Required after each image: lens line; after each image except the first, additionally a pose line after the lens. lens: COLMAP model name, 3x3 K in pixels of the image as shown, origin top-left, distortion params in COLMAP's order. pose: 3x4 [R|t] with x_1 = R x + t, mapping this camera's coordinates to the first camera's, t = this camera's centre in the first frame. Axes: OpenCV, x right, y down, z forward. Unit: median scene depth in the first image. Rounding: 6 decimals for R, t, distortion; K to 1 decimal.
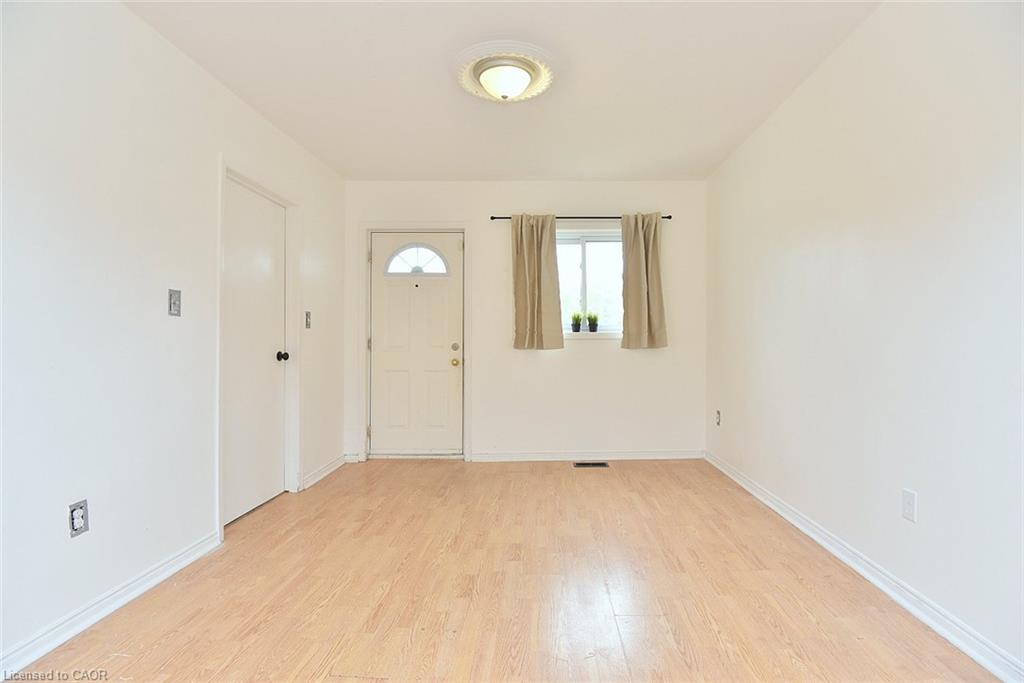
lens RADIAL K [[476.2, 0, 515.7], [0, 476.2, 335.0], [0, 0, 1]] dist [-0.029268, -0.008069]
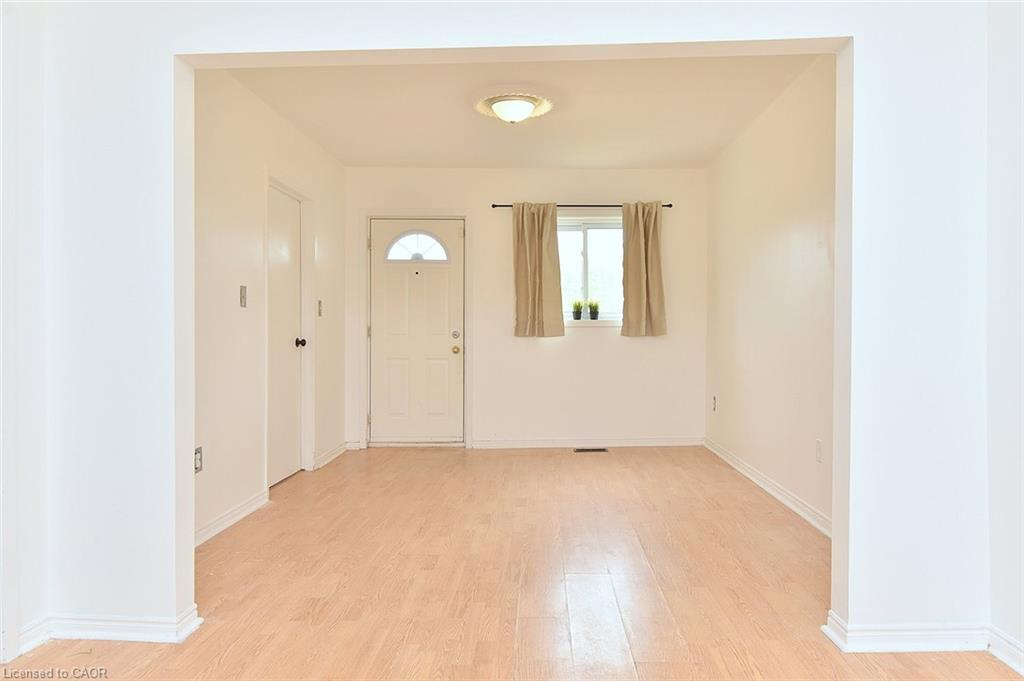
lens RADIAL K [[664.5, 0, 516.6], [0, 664.5, 335.8], [0, 0, 1]] dist [-0.007894, -0.003794]
pose [[0.999842, 0.000467, 0.017772, -0.026085], [-0.000830, 0.999791, 0.020414, -0.001048], [-0.017759, -0.020425, 0.999634, -0.412413]]
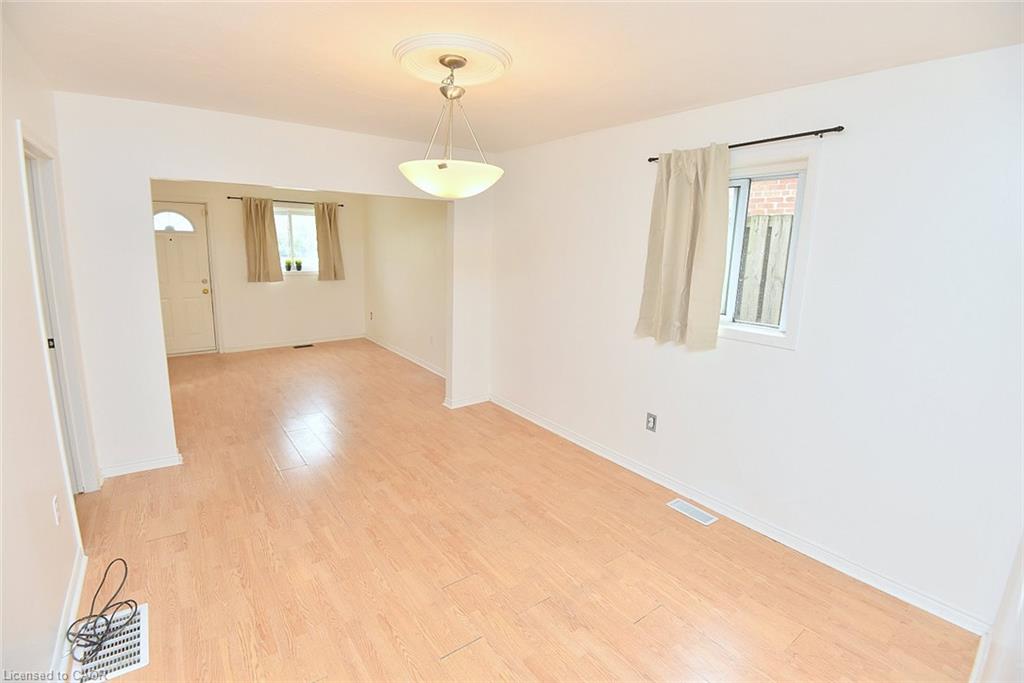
lens RADIAL K [[476.2, 0, 522.7], [0, 476.2, 344.5], [0, 0, 1]] dist [-0.029268, -0.008069]
pose [[0.758556, -0.106343, 0.642871, -0.357976], [-0.044949, 0.975703, 0.214437, -0.151811], [-0.650055, -0.191559, 0.735346, -0.839722]]
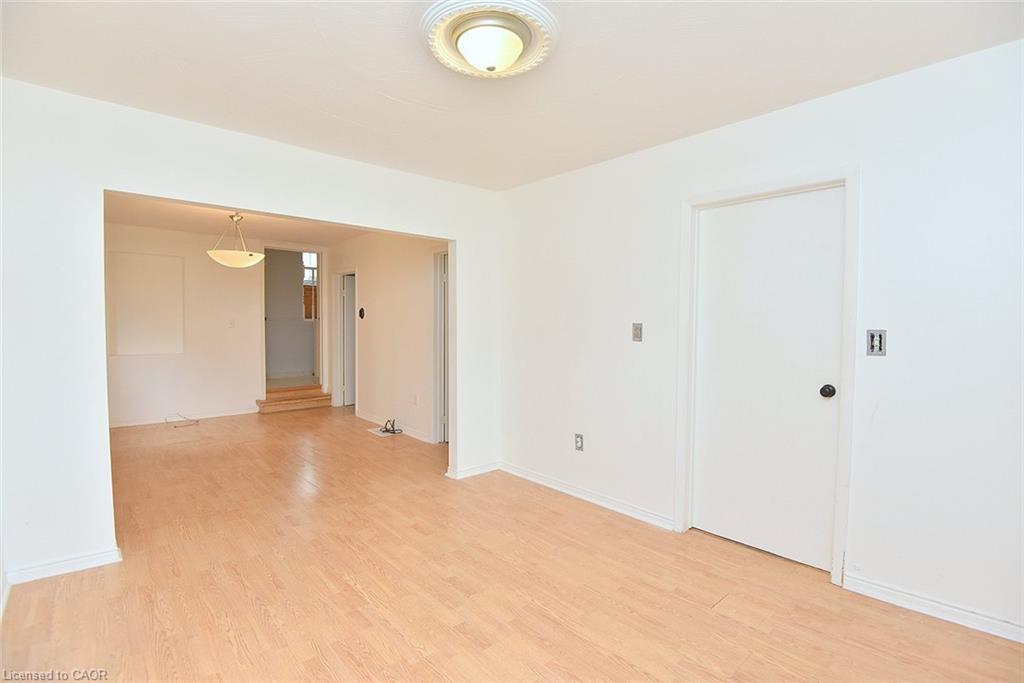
lens RADIAL K [[476.2, 0, 514.4], [0, 476.2, 332.4], [0, 0, 1]] dist [-0.029268, -0.008069]
pose [[-0.701687, 0.013724, -0.712353, 0.318826], [0.004451, 0.999879, 0.014879, -0.051116], [0.712471, 0.007270, -0.701664, 0.984509]]
